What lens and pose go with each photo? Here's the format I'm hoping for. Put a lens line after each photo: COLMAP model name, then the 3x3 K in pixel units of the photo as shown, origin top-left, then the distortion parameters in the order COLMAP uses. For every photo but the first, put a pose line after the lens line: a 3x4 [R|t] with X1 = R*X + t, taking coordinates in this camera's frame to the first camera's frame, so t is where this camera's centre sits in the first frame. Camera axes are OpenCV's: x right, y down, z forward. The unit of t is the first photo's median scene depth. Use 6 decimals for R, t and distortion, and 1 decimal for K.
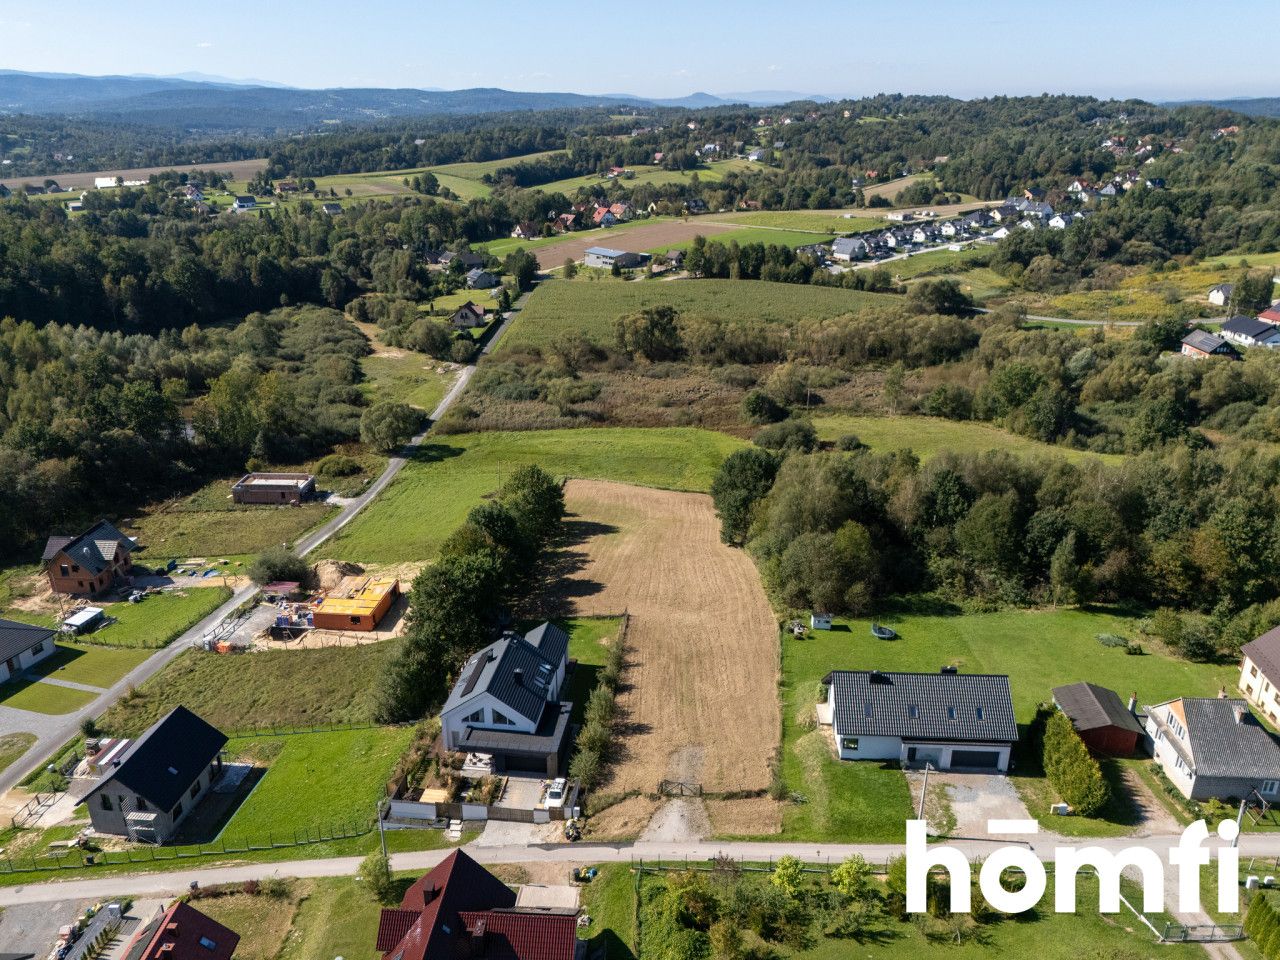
lens RADIAL K [[944.4, 0, 638.7], [0, 944.4, 491.6], [0, 0, 1]] dist [0.073527, -0.067407]
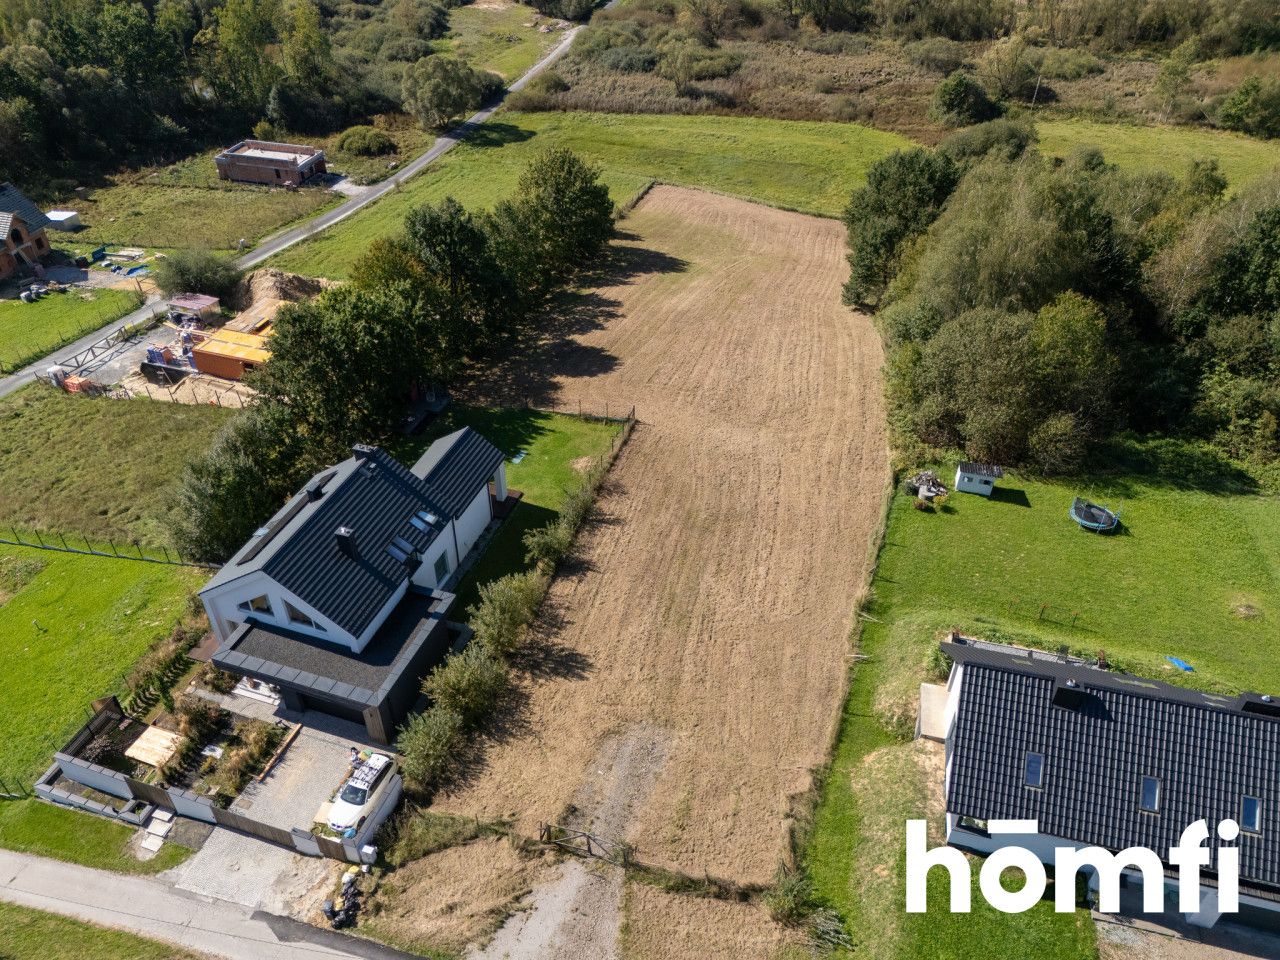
lens RADIAL K [[944.4, 0, 634.8], [0, 944.4, 483.2], [0, 0, 1]] dist [0.073527, -0.067407]
pose [[0.978612, 0.130230, -0.159247, 0.053799], [-0.081506, 0.956210, 0.281105, 0.001923], [0.188882, -0.262113, 0.946372, 0.269016]]
